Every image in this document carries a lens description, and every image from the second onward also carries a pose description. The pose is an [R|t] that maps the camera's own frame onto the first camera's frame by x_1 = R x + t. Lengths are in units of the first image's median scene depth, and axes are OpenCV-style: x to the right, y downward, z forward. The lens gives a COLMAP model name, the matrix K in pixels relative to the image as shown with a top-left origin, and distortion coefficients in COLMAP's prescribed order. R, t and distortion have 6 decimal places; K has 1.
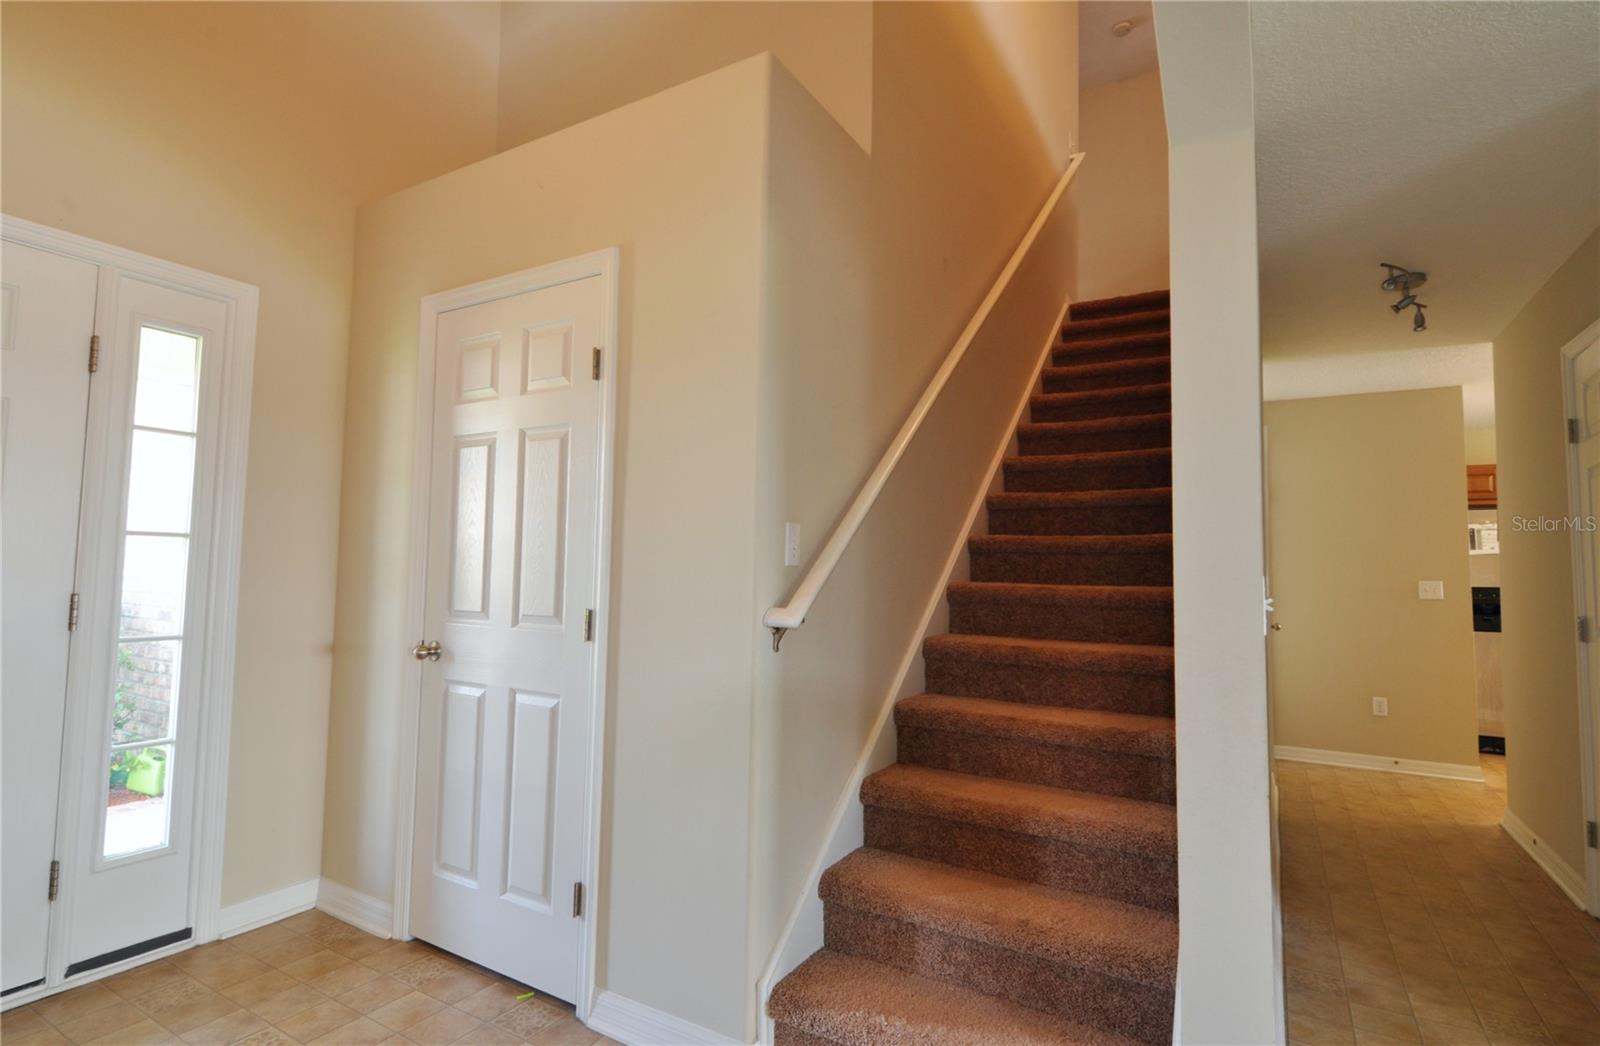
lens RADIAL K [[791.4, 0, 800.0], [0, 791.4, 523.0], [0, 0, 1]] dist [0.002225, -0.000171]
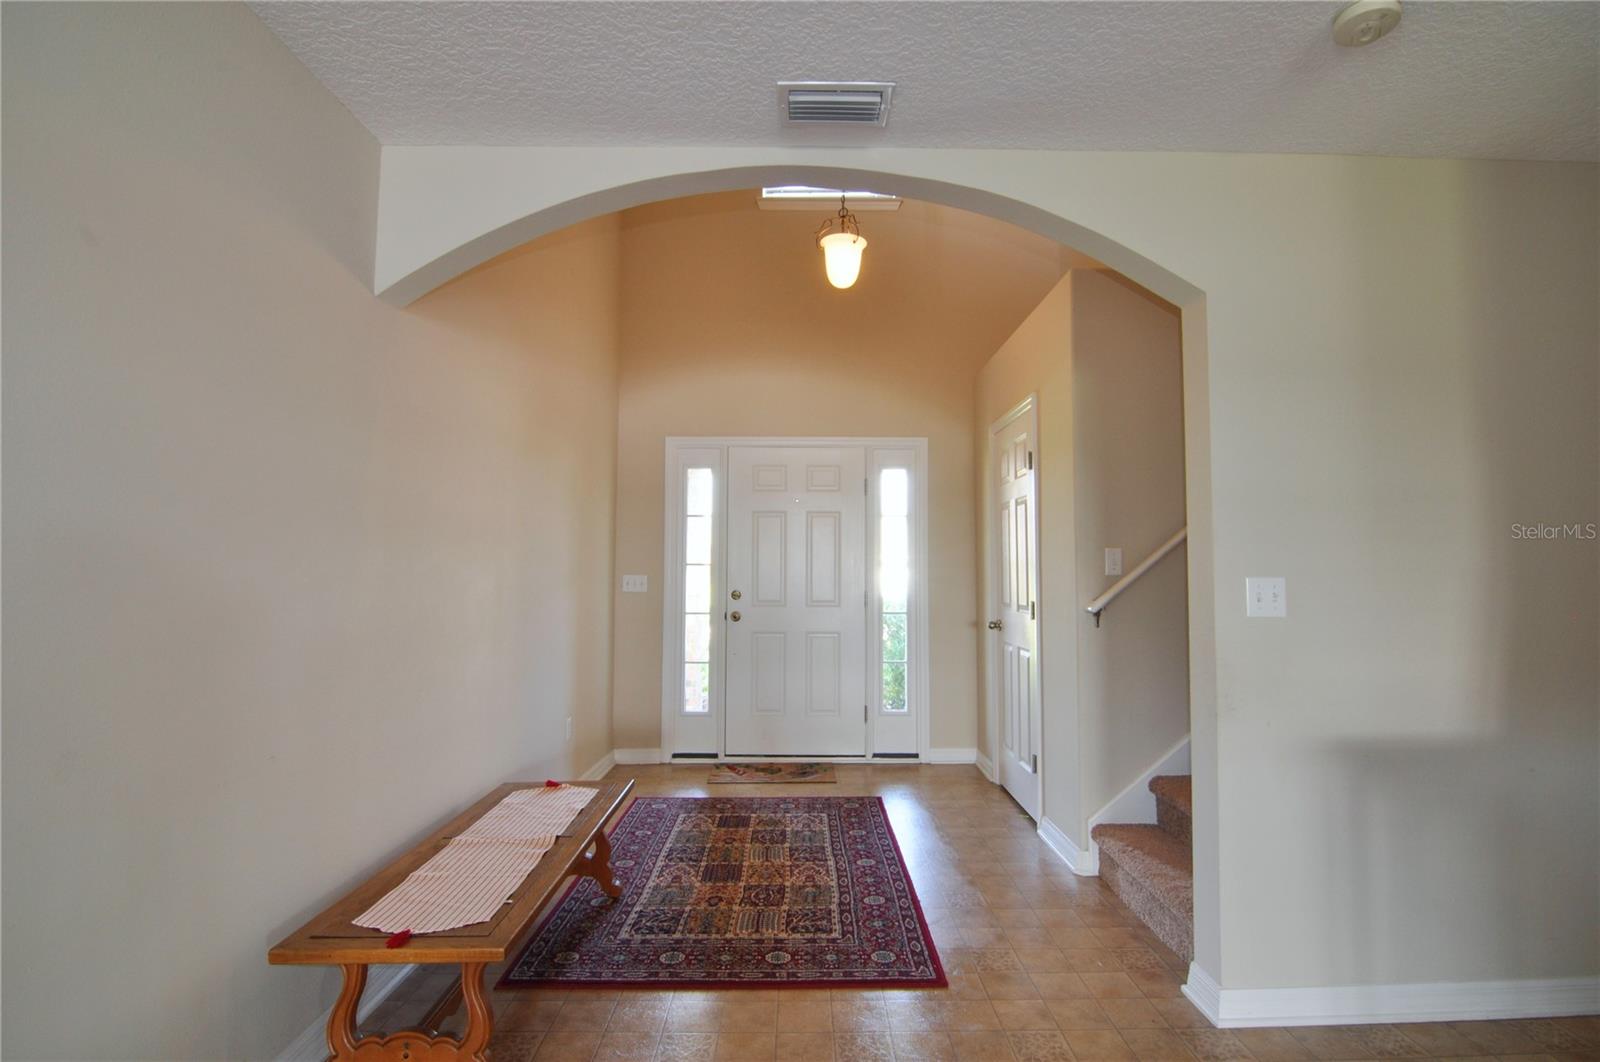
lens RADIAL K [[779.5, 0, 800.0], [0, 779.5, 531.0], [0, 0, 1]] dist [-0.003187, -0.001078]
pose [[0.512101, -0.061301, -0.856735, 0.893740], [0.055848, 0.997716, -0.038006, -0.009910], [0.857108, -0.028384, 0.514355, -0.307934]]
